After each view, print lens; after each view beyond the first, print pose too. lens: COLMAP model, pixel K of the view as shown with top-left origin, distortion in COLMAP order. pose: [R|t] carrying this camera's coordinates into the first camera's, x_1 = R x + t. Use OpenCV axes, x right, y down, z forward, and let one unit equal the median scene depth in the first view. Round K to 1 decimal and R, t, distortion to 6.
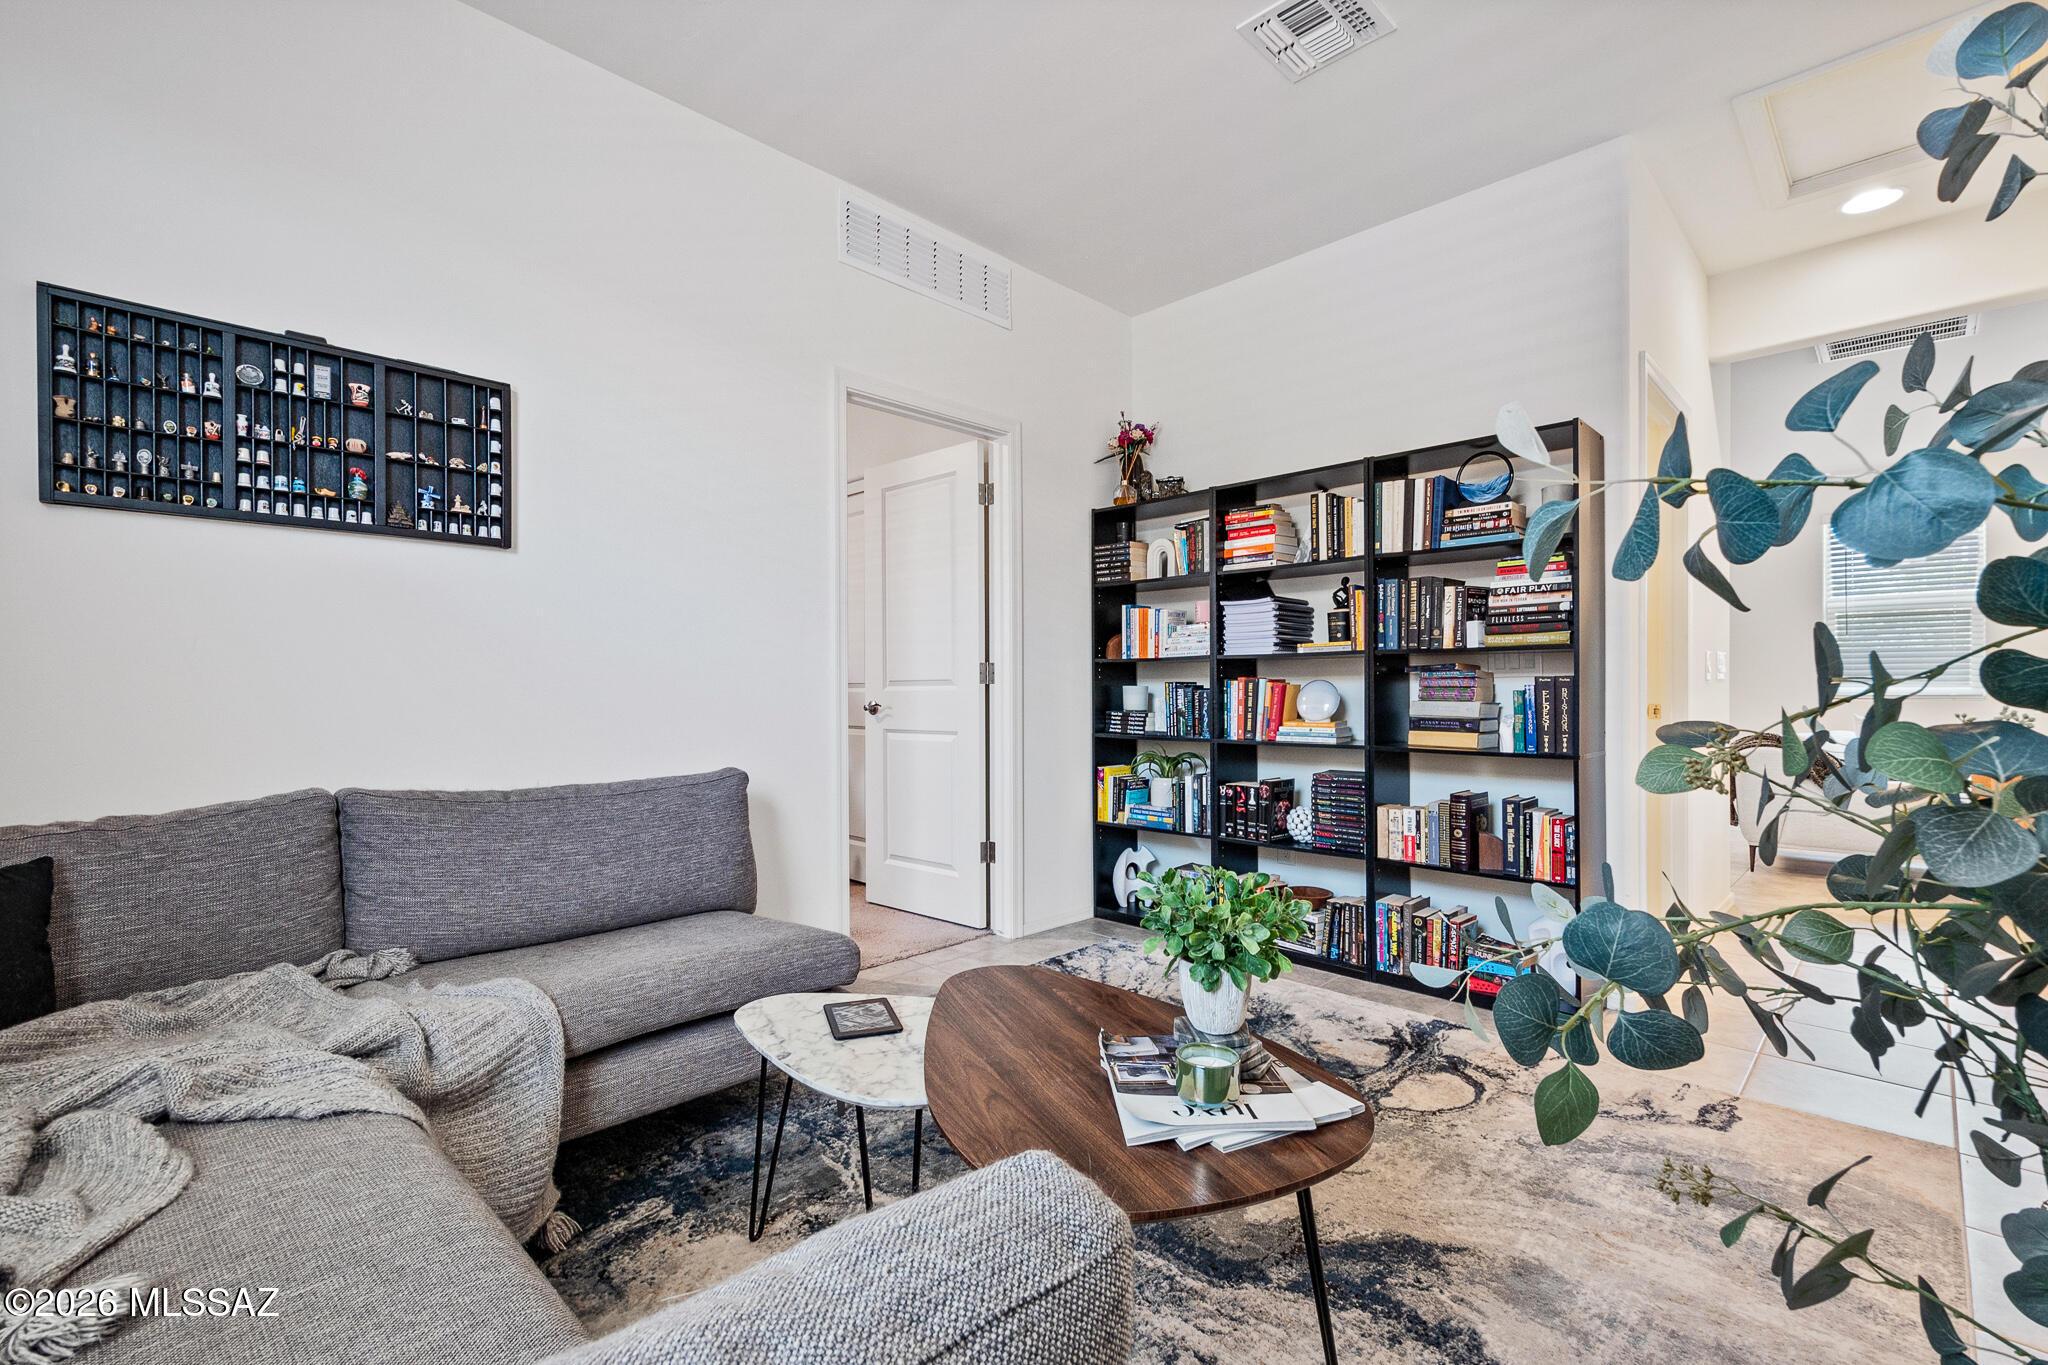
lens RADIAL K [[919.0, 0, 1030.2], [0, 919.0, 693.4], [0, 0, 1]] dist [0.003459, 0.000565]
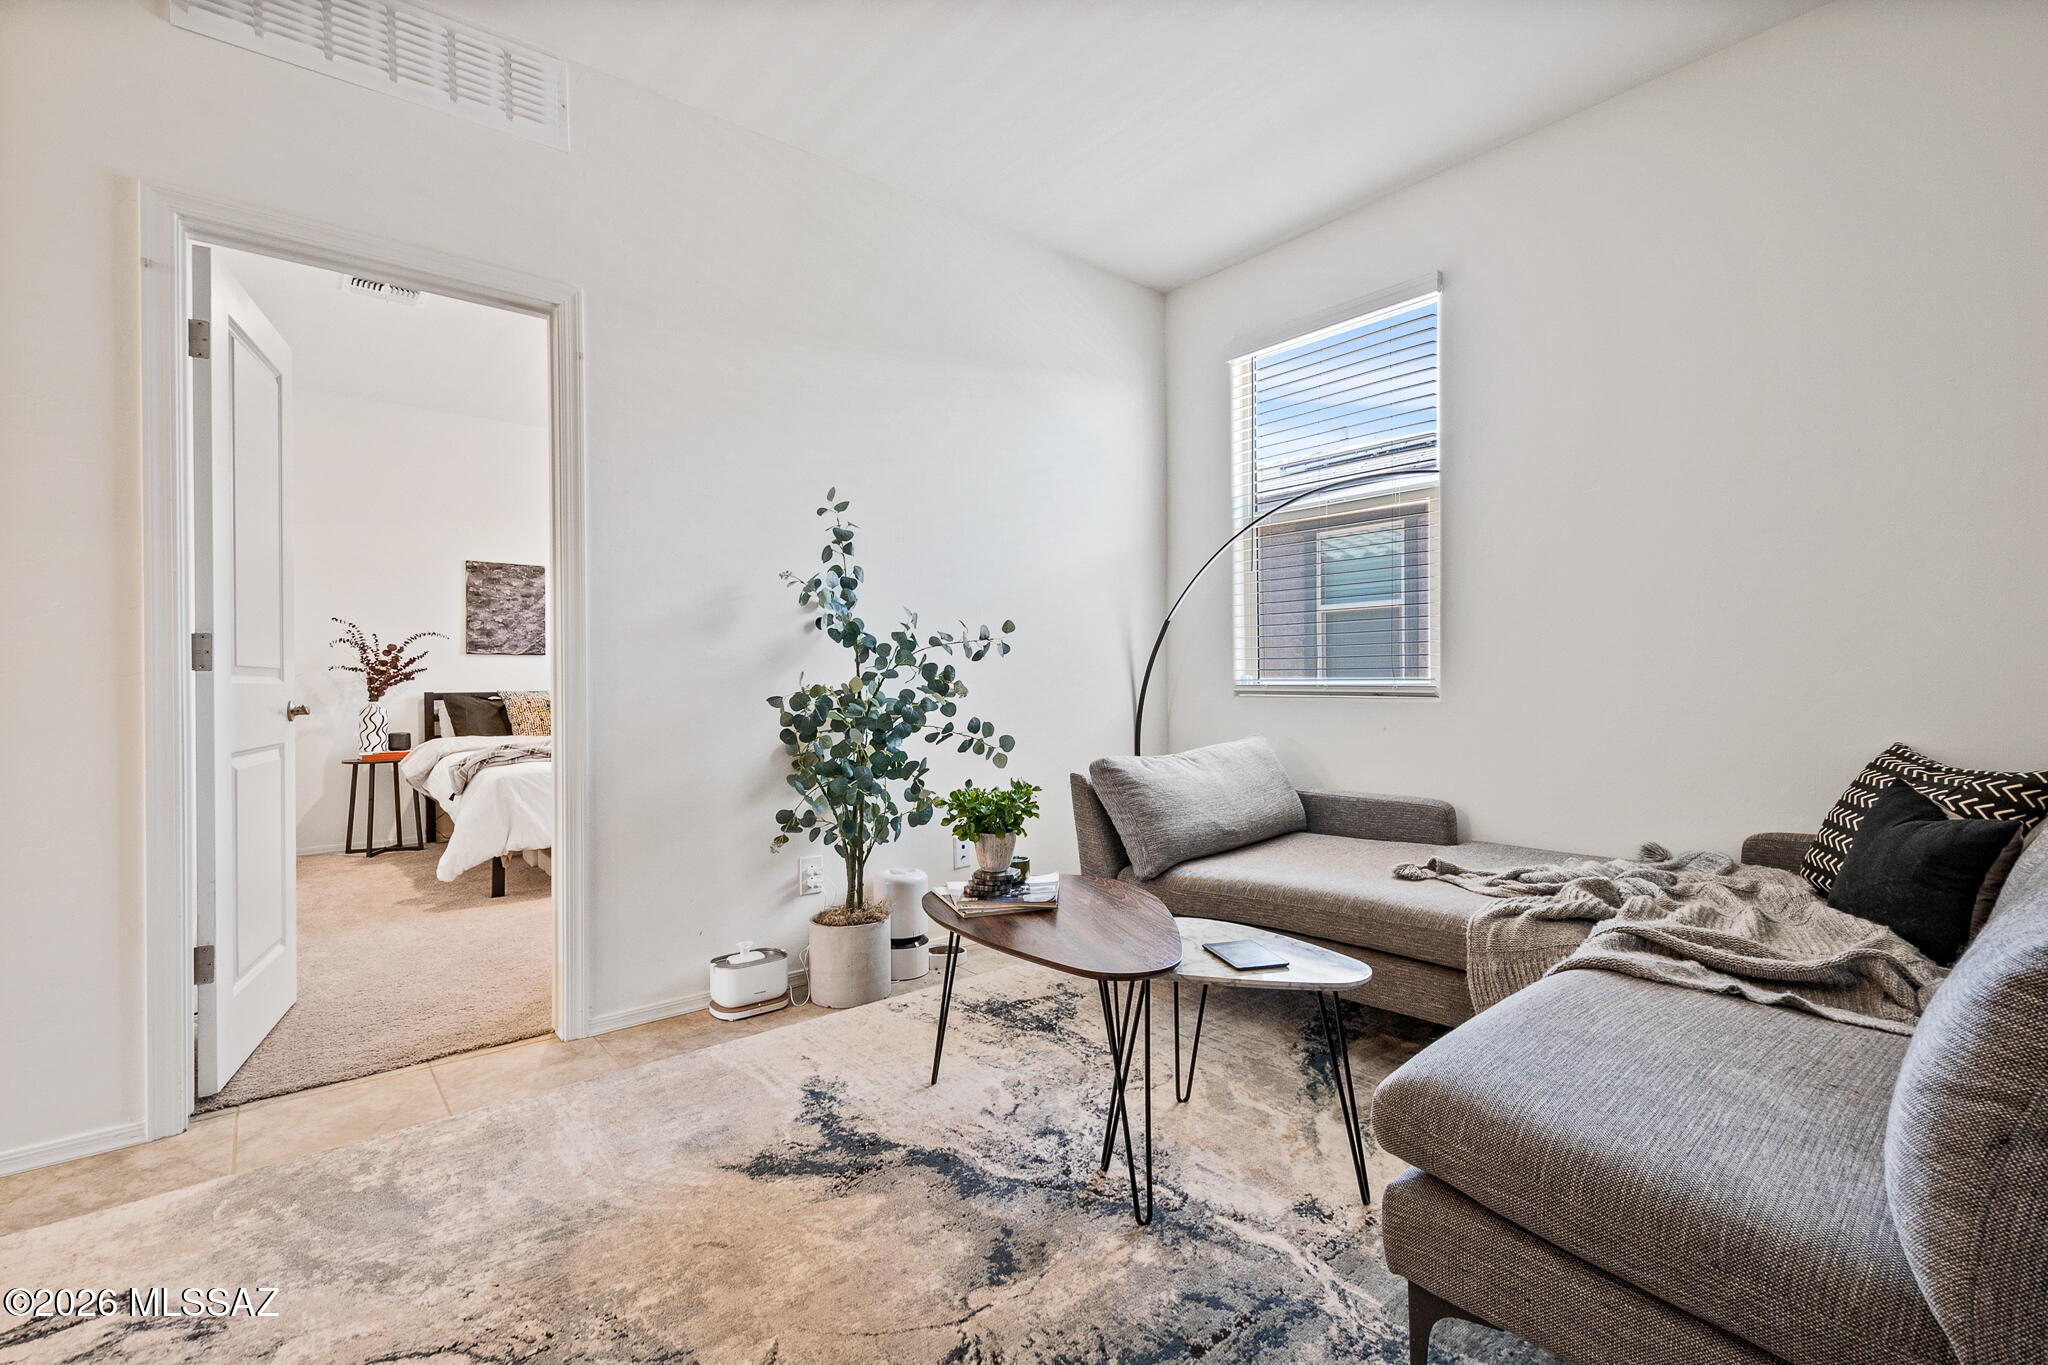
lens RADIAL K [[886.0, 0, 1041.6], [0, 886.0, 684.5], [0, 0, 1]] dist [0.002864, 0.000317]
pose [[-0.996259, 0.003143, 0.086363, -0.020488], [0.003738, 0.999970, 0.006730, -0.002509], [-0.086339, 0.007028, -0.996241, 1.721609]]
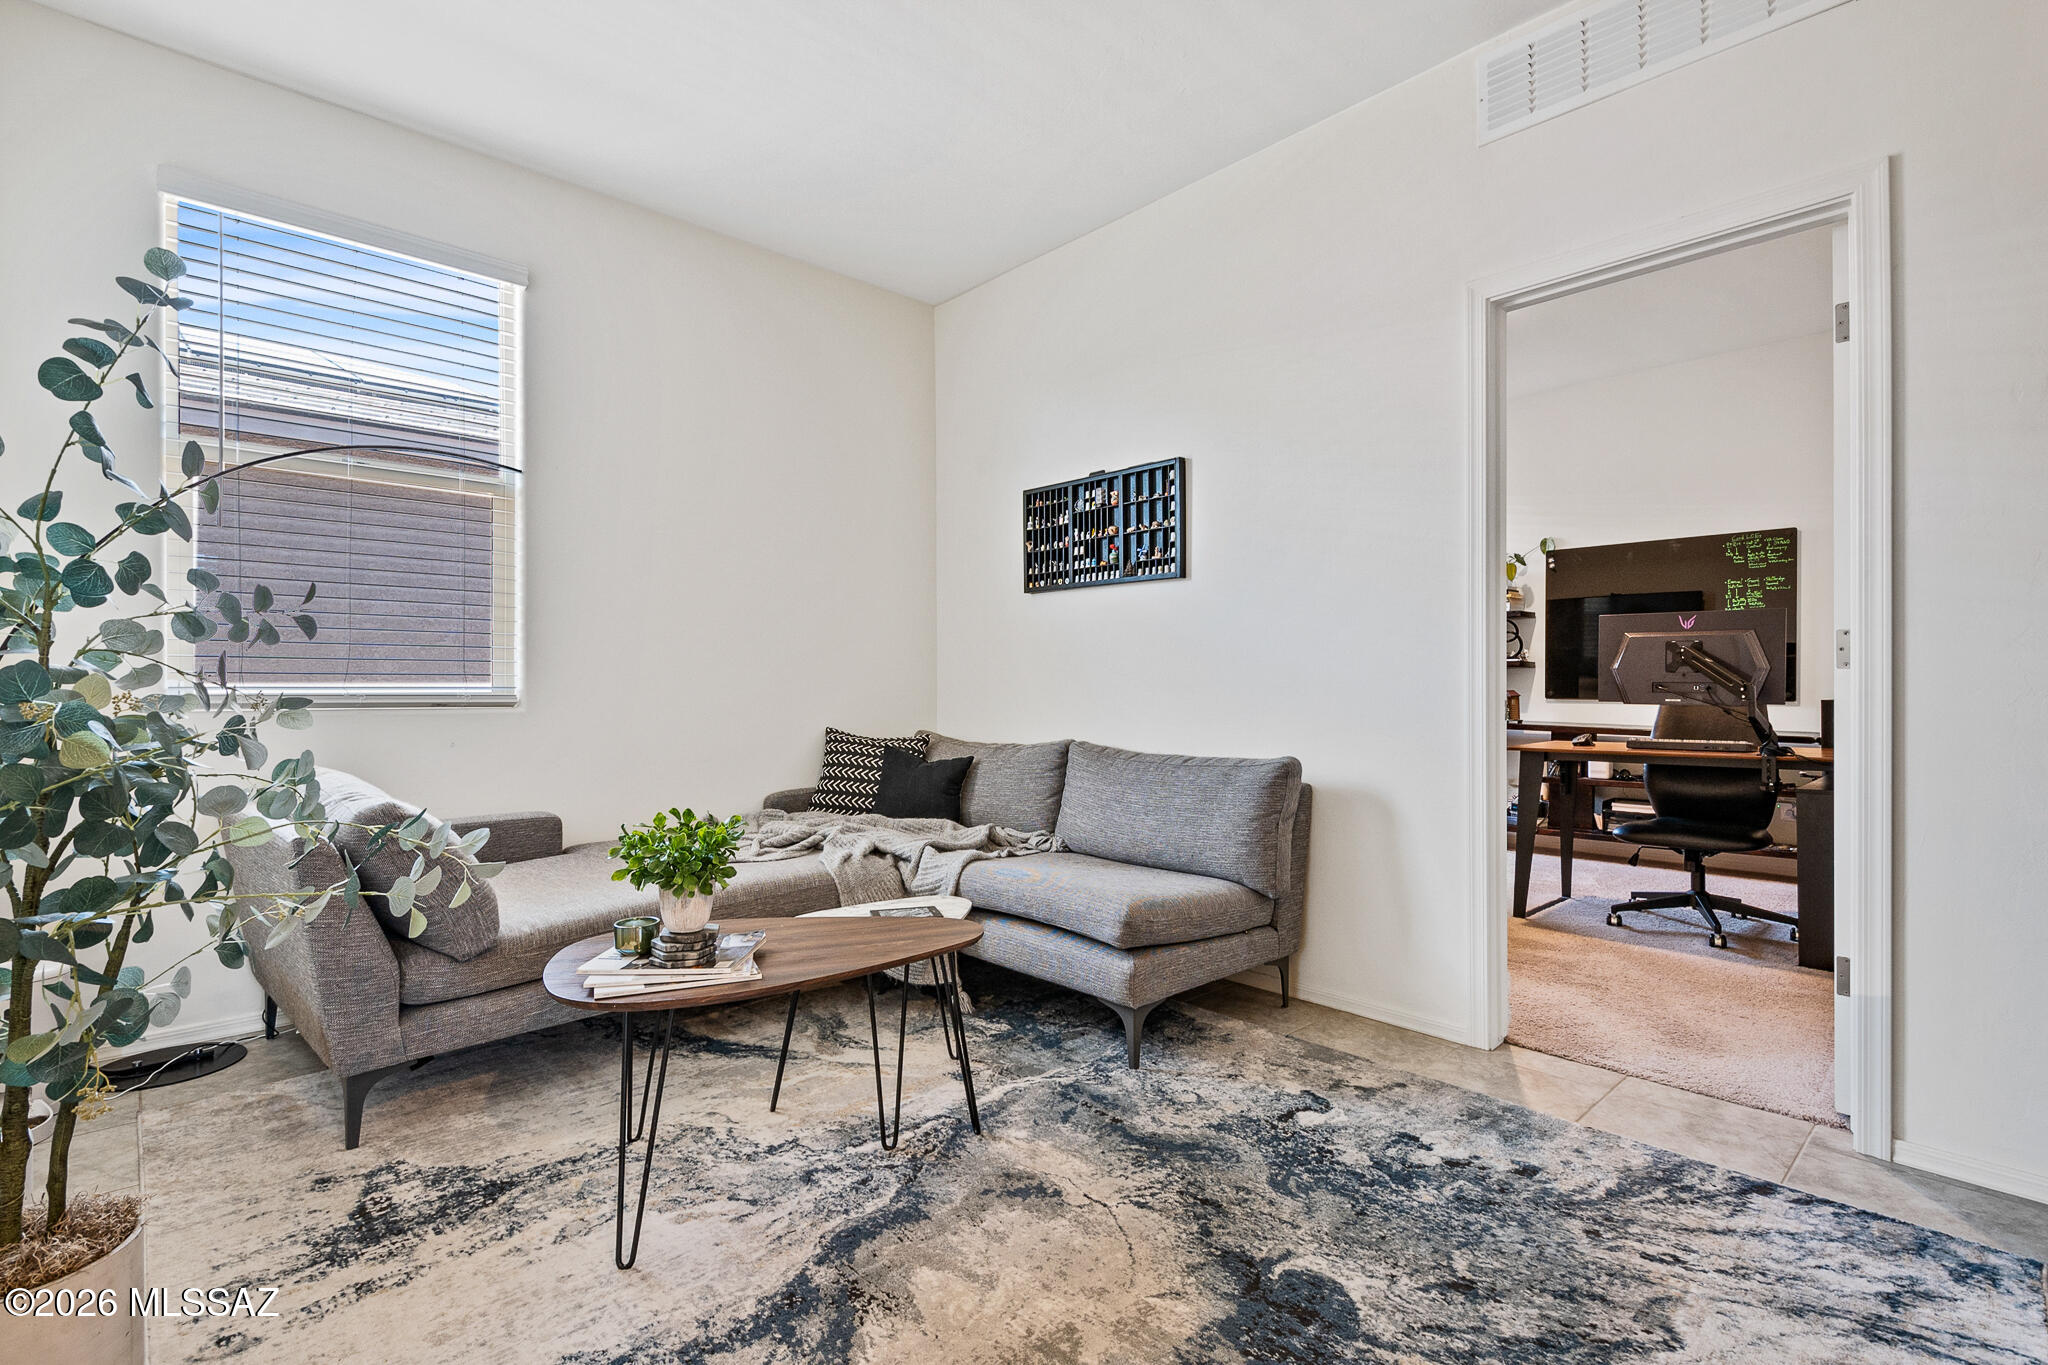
lens RADIAL K [[959.6, 0, 1026.9], [0, 959.6, 689.8], [0, 0, 1]] dist [-0.000697, -0.000349]
pose [[-0.060495, 0.005872, -0.998151, 1.022323], [-0.001912, 0.999980, 0.005998, -0.001090], [0.998167, 0.002272, -0.060482, 1.020282]]
